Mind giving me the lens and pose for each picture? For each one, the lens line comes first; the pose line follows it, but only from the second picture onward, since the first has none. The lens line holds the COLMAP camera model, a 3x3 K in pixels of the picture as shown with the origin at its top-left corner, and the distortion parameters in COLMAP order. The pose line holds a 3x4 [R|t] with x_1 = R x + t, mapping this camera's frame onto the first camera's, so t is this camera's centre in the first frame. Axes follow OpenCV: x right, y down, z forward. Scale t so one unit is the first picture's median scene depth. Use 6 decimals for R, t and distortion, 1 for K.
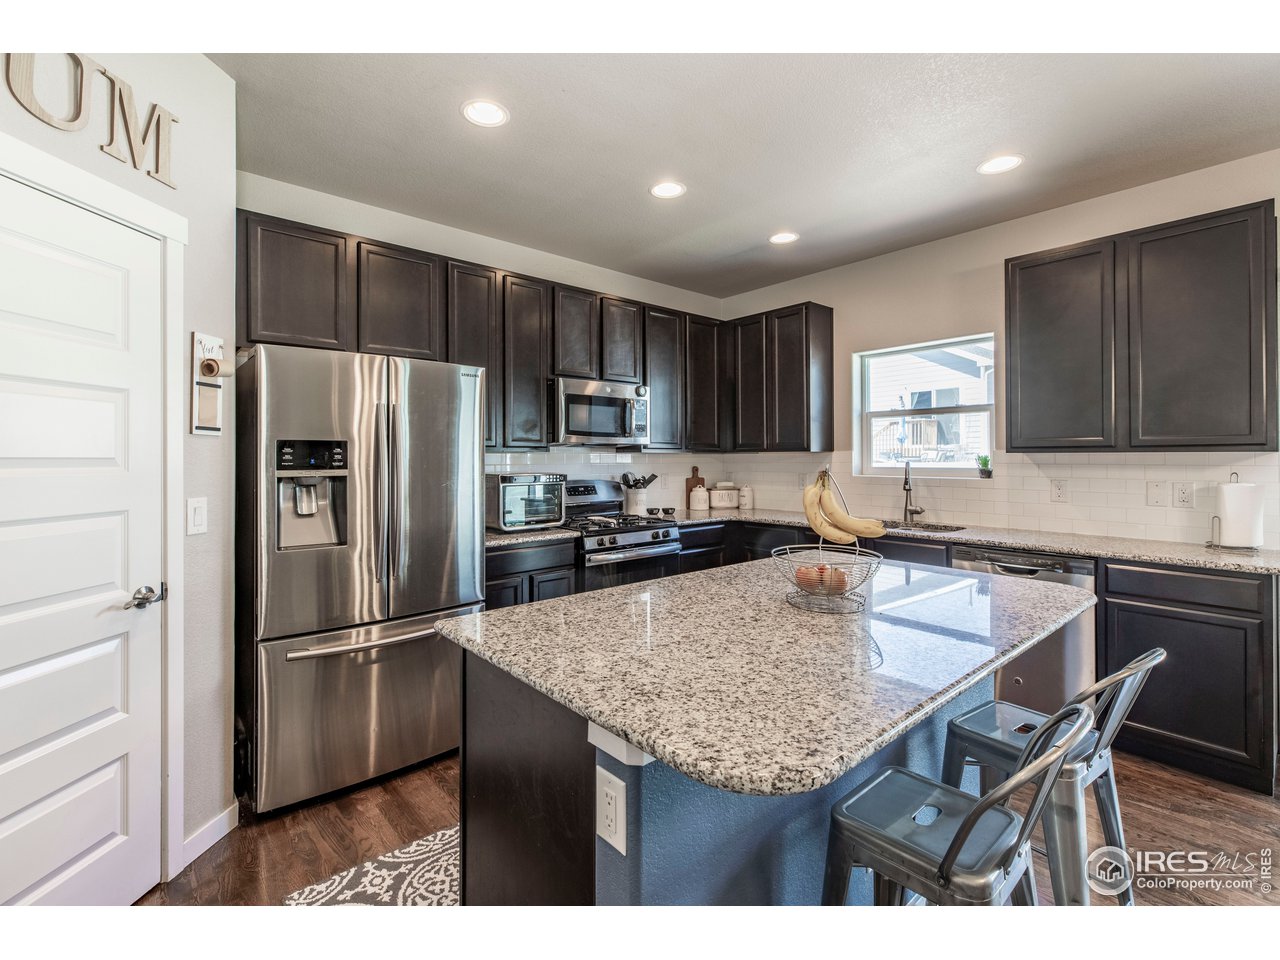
lens RADIAL K [[586.9, 0, 630.3], [0, 586.9, 456.8], [0, 0, 1]] dist [-0.000910, -0.000154]
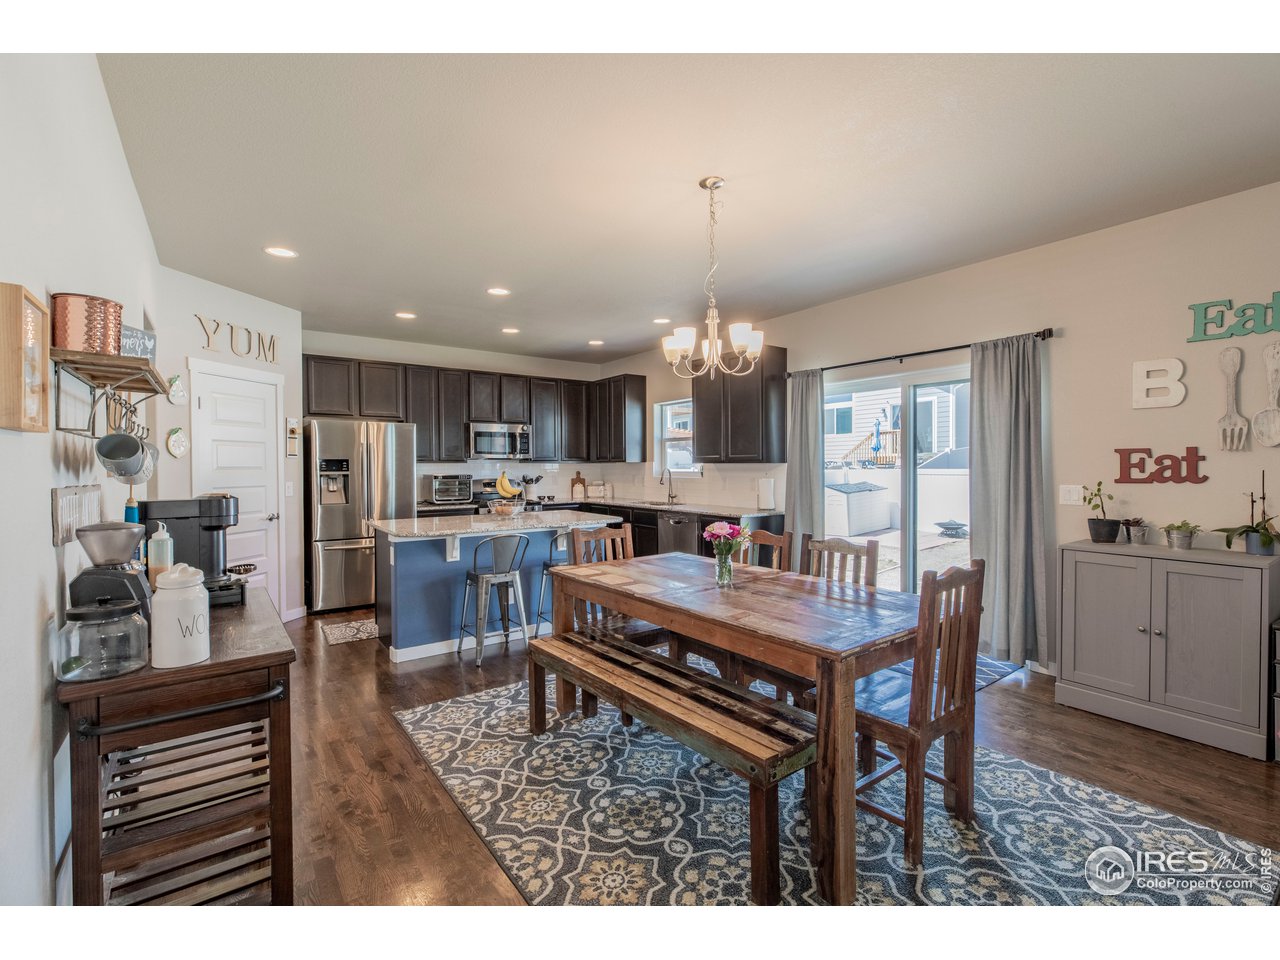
lens RADIAL K [[586.9, 0, 643.4], [0, 586.9, 476.4], [0, 0, 1]] dist [-0.000910, -0.000154]
pose [[0.997365, 0.000703, -0.072541, 0.612808], [0.000859, 0.999768, 0.021509, -0.005863], [0.072539, -0.021514, 0.997134, -0.891552]]
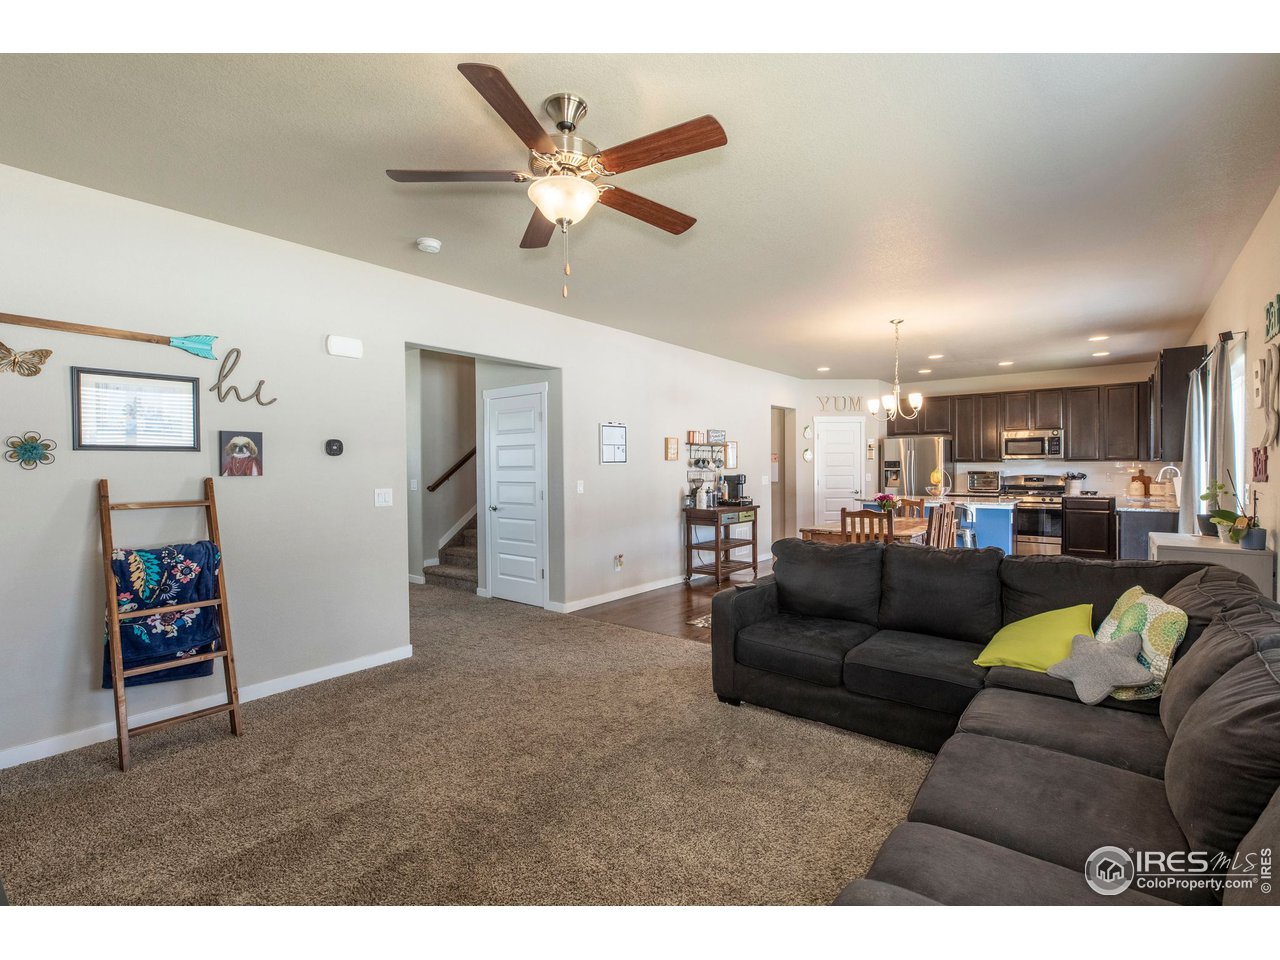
lens RADIAL K [[586.9, 0, 645.0], [0, 586.9, 478.0], [0, 0, 1]] dist [-0.000910, -0.000154]
pose [[0.164096, 0.019967, -0.986242, 2.276665], [0.006853, 0.999748, 0.021380, -0.005768], [0.986421, -0.010267, 0.163918, -0.976101]]
